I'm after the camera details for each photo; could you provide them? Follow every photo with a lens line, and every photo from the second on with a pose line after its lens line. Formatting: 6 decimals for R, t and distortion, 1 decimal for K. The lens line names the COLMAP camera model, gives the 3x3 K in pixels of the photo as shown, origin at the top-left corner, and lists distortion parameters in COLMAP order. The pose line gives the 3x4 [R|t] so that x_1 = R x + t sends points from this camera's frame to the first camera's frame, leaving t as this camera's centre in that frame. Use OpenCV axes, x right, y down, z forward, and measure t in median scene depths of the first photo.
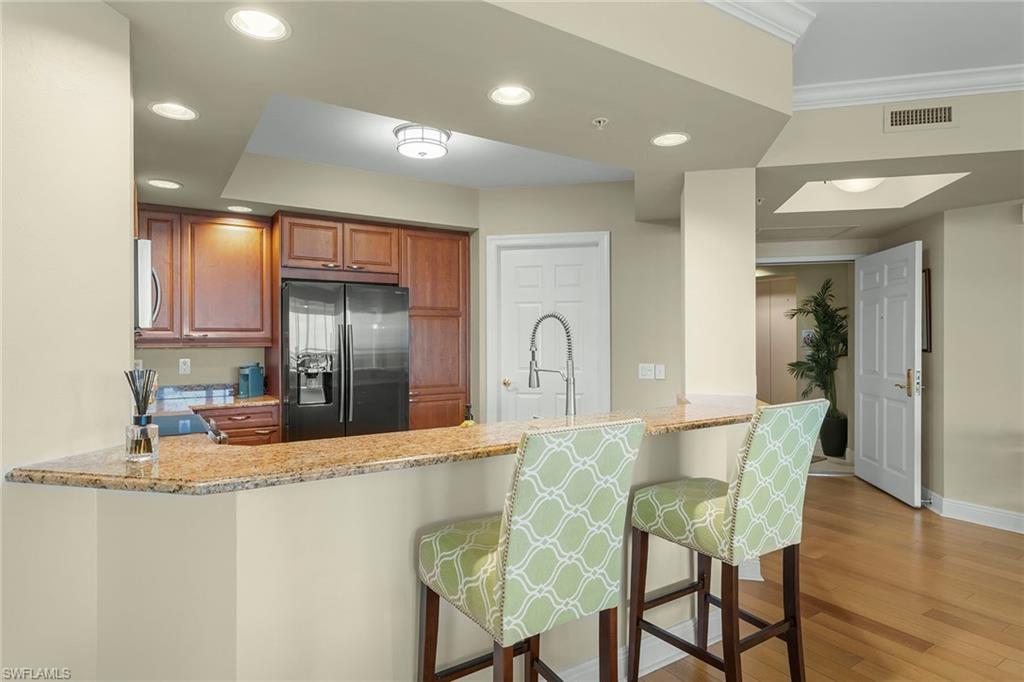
lens RADIAL K [[568.1, 0, 512.0], [0, 568.1, 341.0], [0, 0, 1]] dist [0.002100, 0.000561]
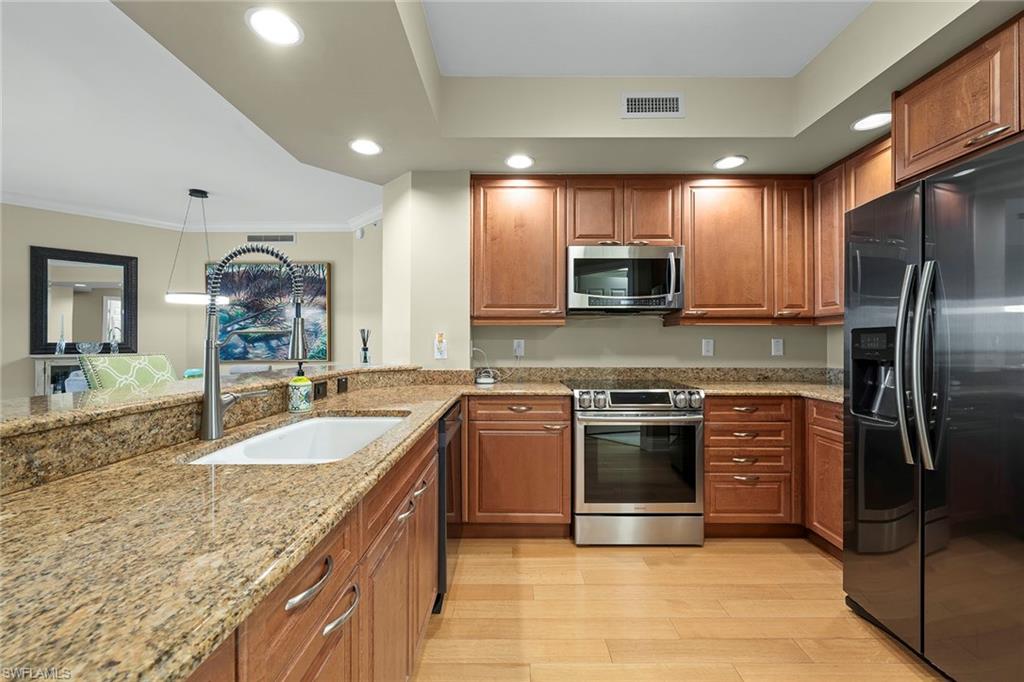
lens RADIAL K [[419.0, 0, 511.3], [0, 419.0, 342.3], [0, 0, 1]] dist [0.003256, 0.000148]
pose [[-0.546158, 0.001134, -0.837682, 0.180047], [-0.000414, 0.999999, 0.001624, 0.035053], [0.837682, 0.001234, -0.546156, 0.848532]]
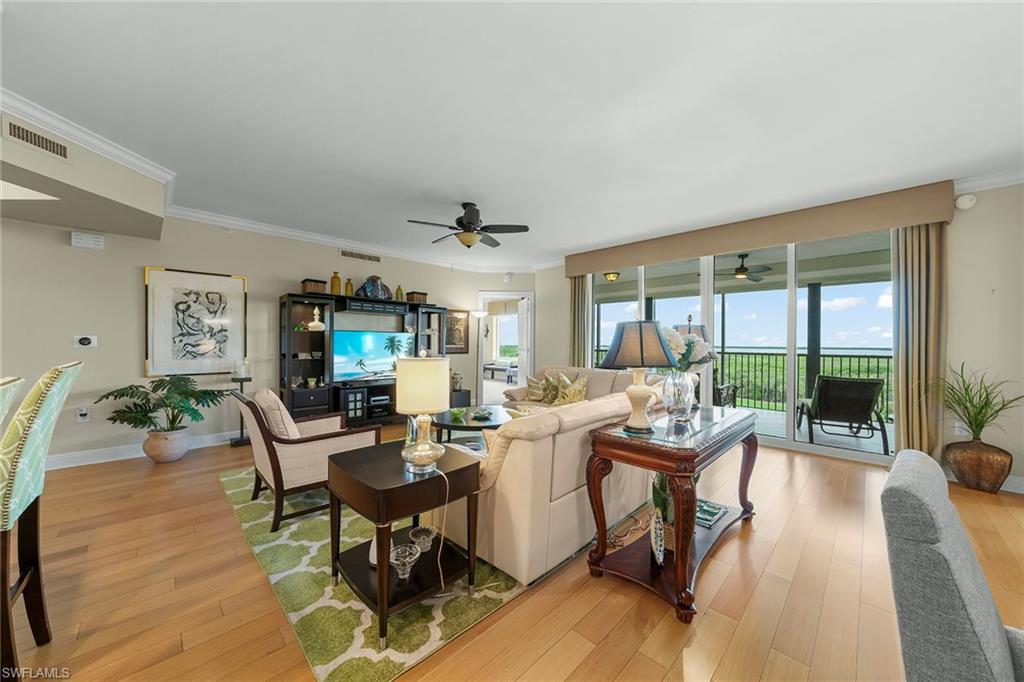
lens RADIAL K [[367.0, 0, 515.0], [0, 367.0, 344.4], [0, 0, 1]] dist [0.001158, 0.000399]
pose [[-0.219673, -0.001203, 0.975573, -0.188208], [-0.003186, 0.999995, 0.000516, 0.025961], [-0.975568, -0.002995, -0.219676, 0.118016]]
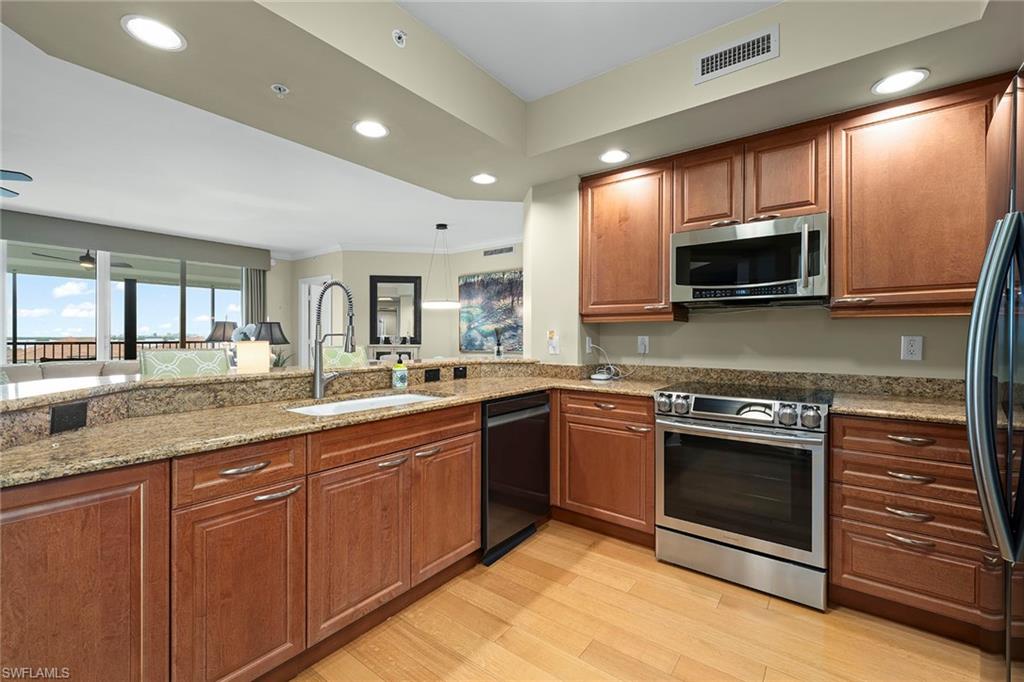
lens RADIAL K [[432.8, 0, 512.0], [0, 432.8, 337.4], [0, 0, 1]] dist [0.002691, 0.000467]
pose [[-0.940908, 0.002972, -0.338649, 0.016757], [0.000471, 0.999972, 0.007467, 0.028379], [0.338662, 0.006867, -0.940883, 1.054385]]
